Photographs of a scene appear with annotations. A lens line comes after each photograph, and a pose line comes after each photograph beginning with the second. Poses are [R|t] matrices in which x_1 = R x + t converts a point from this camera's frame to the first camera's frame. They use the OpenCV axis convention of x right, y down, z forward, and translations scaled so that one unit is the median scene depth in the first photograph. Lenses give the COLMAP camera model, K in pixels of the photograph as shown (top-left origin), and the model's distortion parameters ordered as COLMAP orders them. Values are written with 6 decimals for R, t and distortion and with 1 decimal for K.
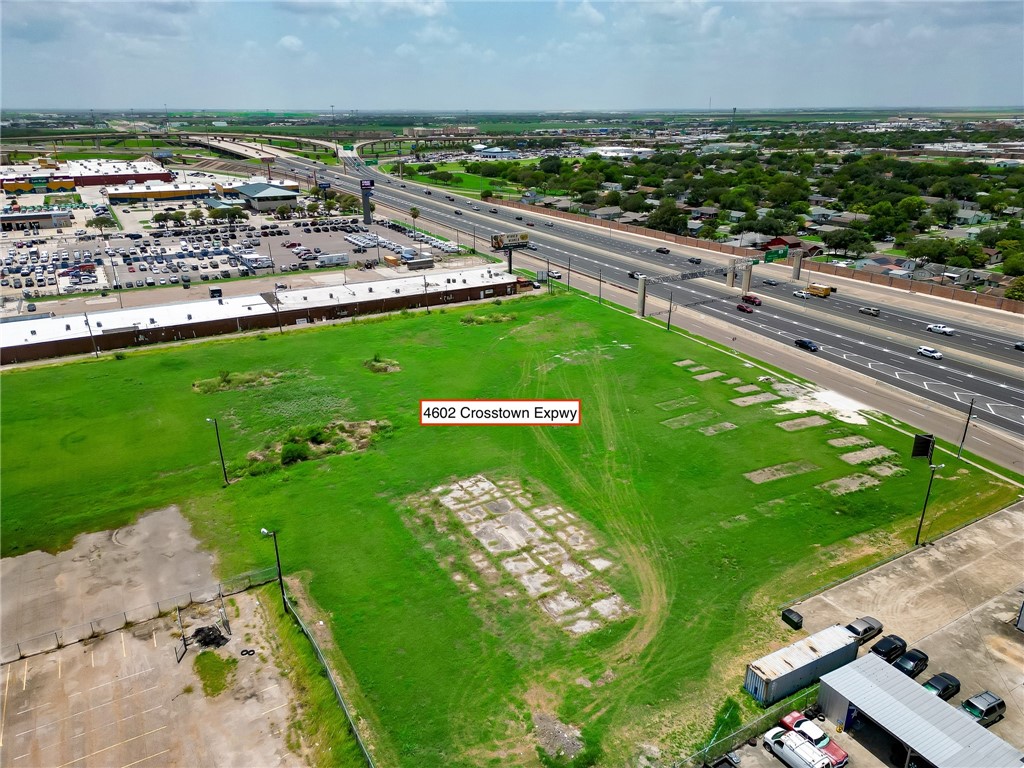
lens RADIAL K [[716.8, 0, 514.3], [0, 716.8, 383.5], [0, 0, 1]] dist [0.094644, -0.104686]
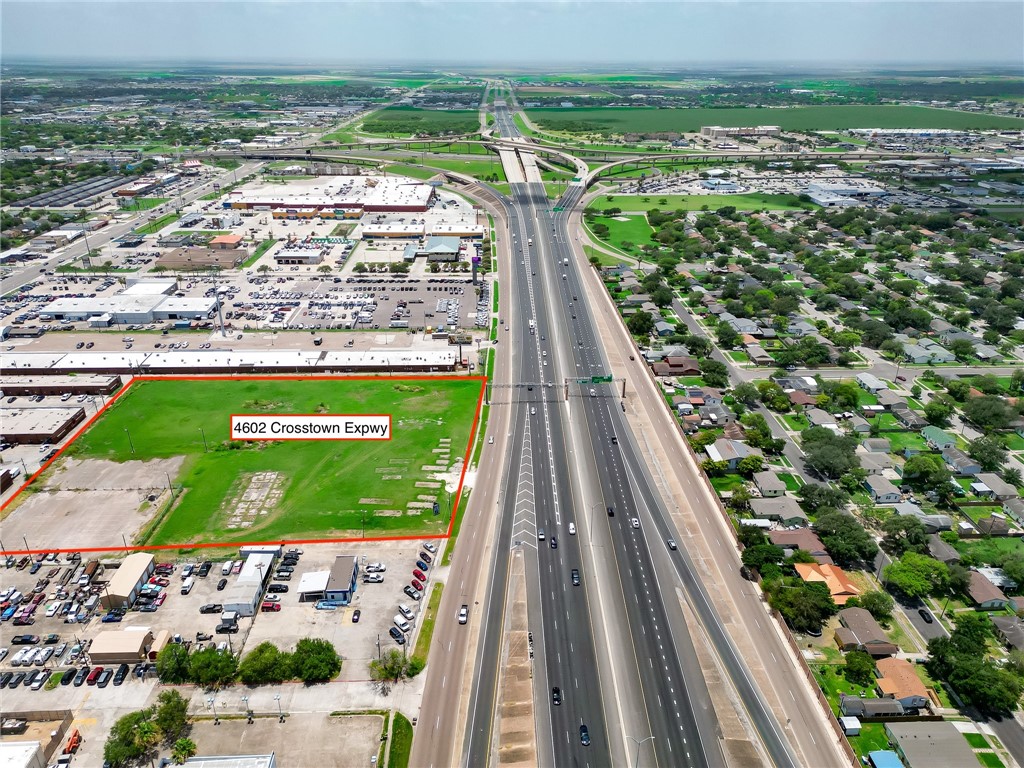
lens RADIAL K [[716.8, 0, 514.3], [0, 716.8, 383.5], [0, 0, 1]] dist [0.094644, -0.104686]
pose [[0.880935, 0.201849, -0.428031, 1.558032], [-0.175054, 0.979309, 0.101539, -0.530190], [0.439670, -0.014521, 0.898042, -0.852895]]
